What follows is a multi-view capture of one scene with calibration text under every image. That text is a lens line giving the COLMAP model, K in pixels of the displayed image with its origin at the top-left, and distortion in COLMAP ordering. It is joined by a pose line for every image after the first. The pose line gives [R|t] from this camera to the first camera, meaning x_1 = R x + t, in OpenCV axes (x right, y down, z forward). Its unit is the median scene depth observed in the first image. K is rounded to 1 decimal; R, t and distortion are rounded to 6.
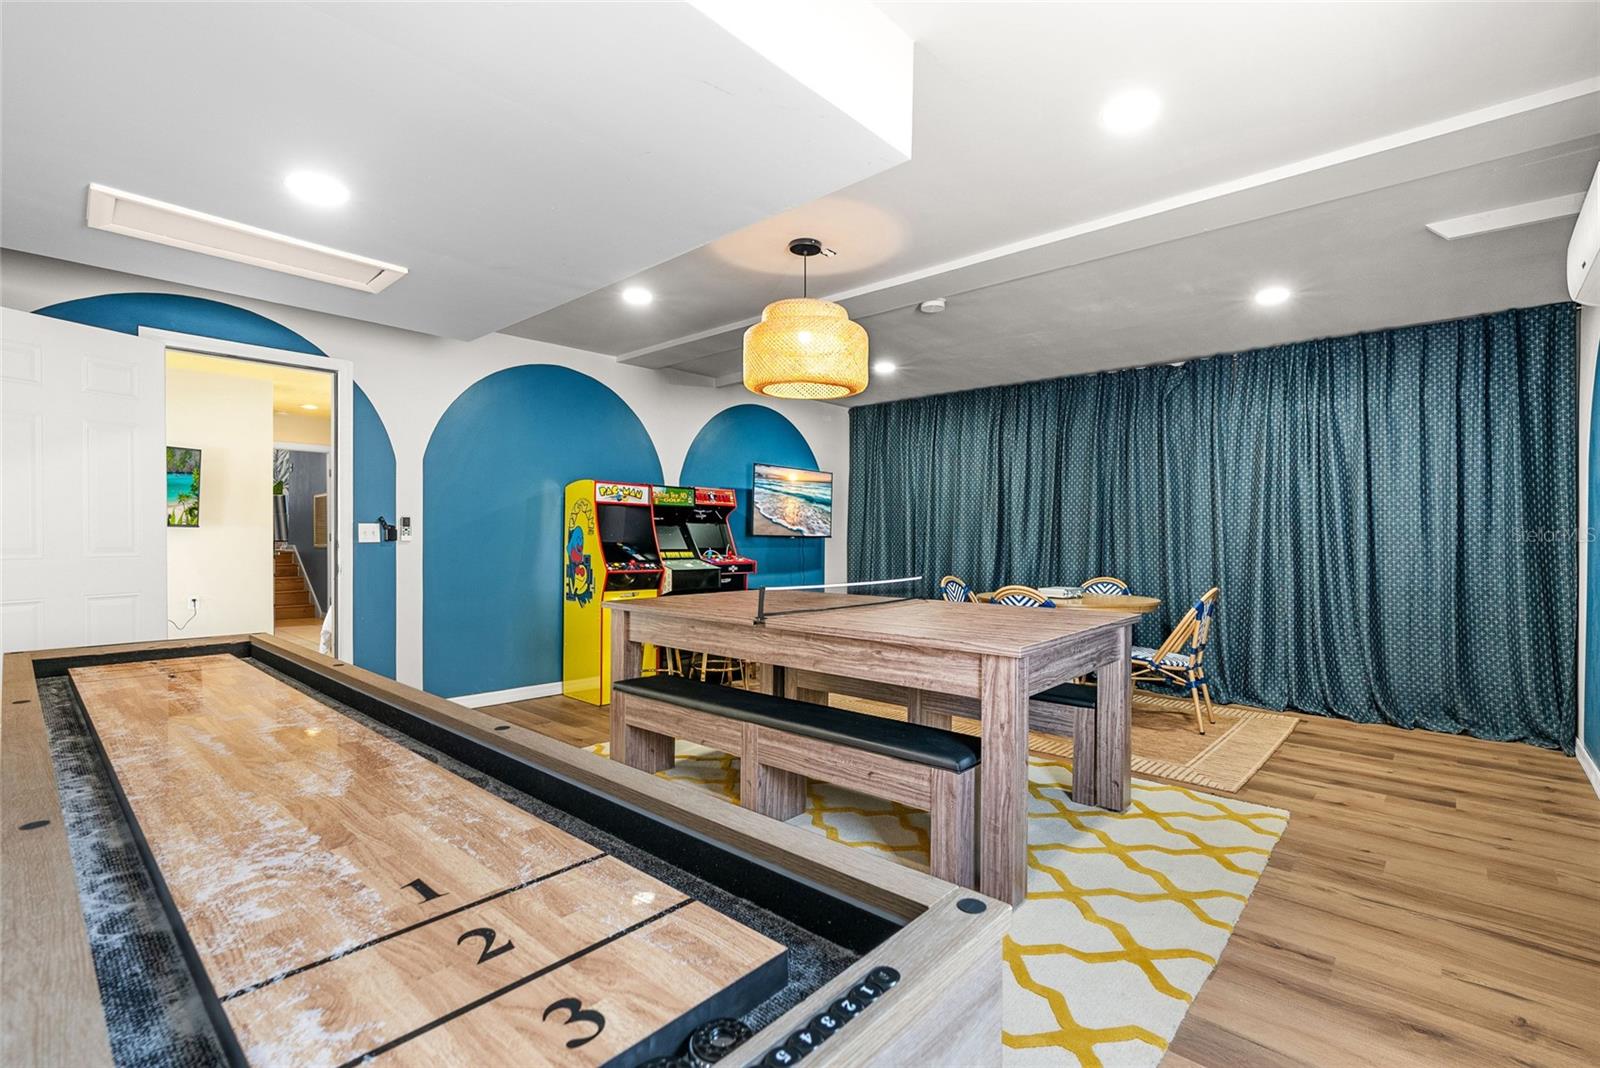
lens RADIAL K [[733.7, 0, 802.3], [0, 733.7, 542.2], [0, 0, 1]] dist [-0.017270, 0.006240]
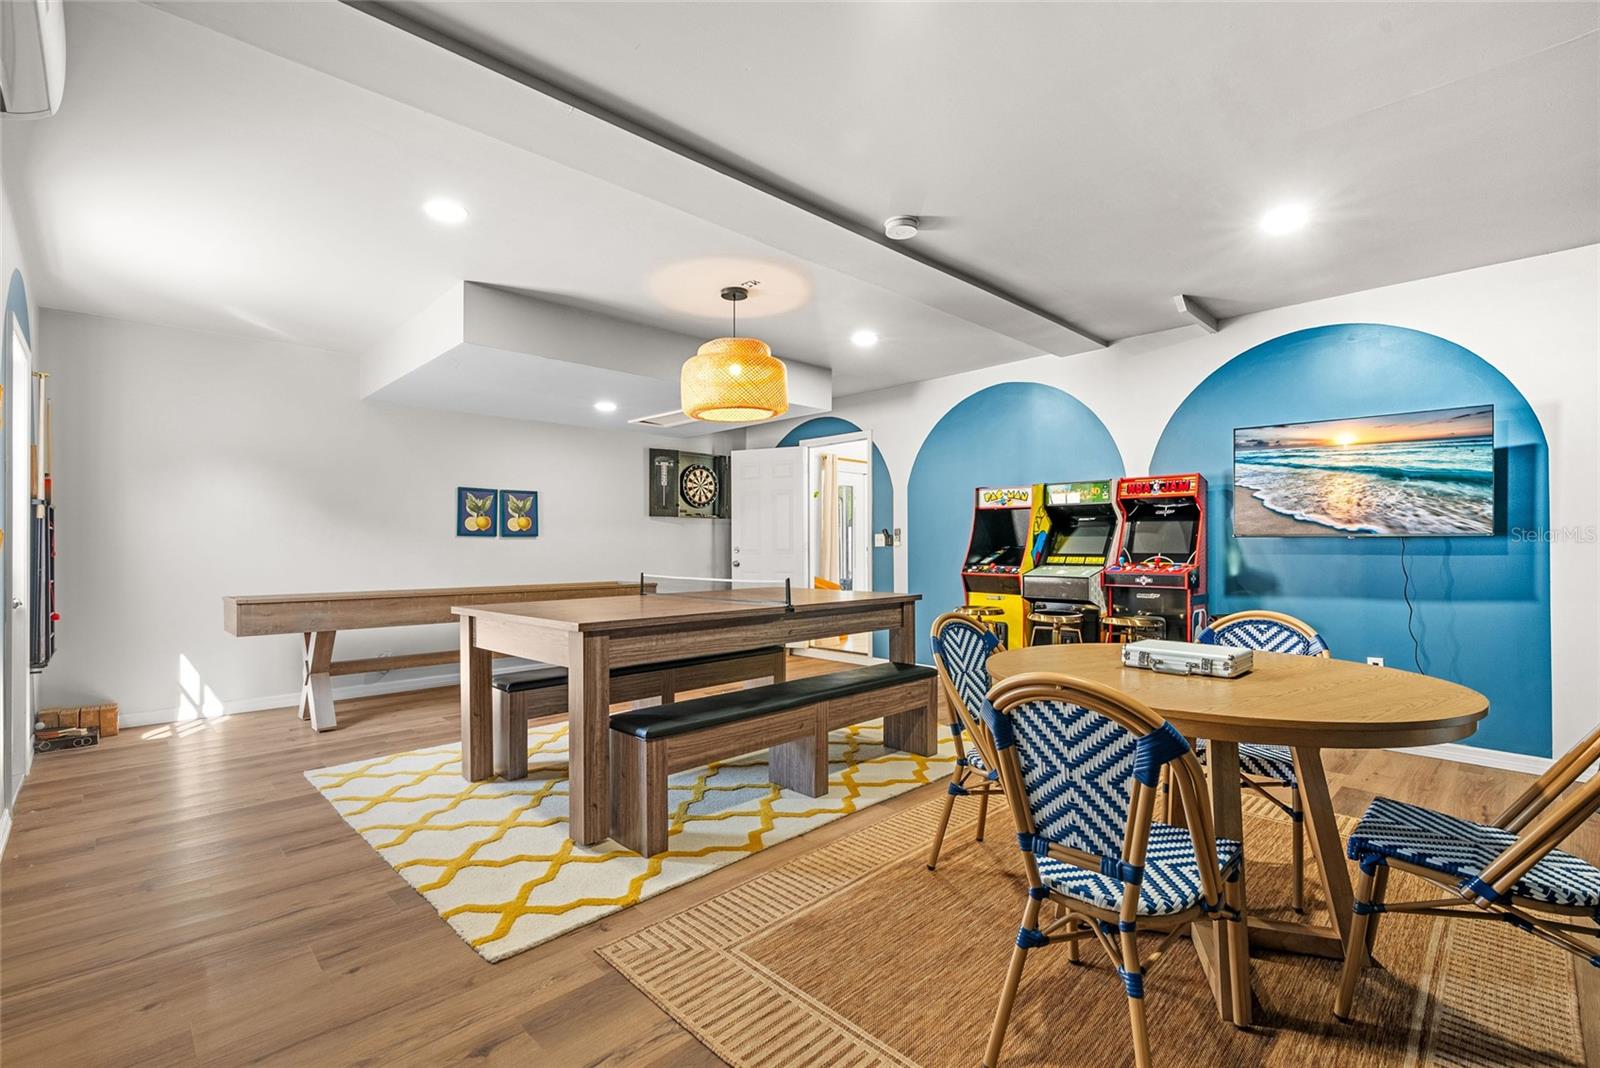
lens RADIAL K [[733.7, 0, 802.6], [0, 733.7, 541.7], [0, 0, 1]] dist [-0.017270, 0.006240]
pose [[-0.069312, -0.011703, -0.997526, 0.937092], [-0.003871, 0.999927, -0.011462, 0.008664], [0.997588, 0.003067, -0.069352, 0.954119]]
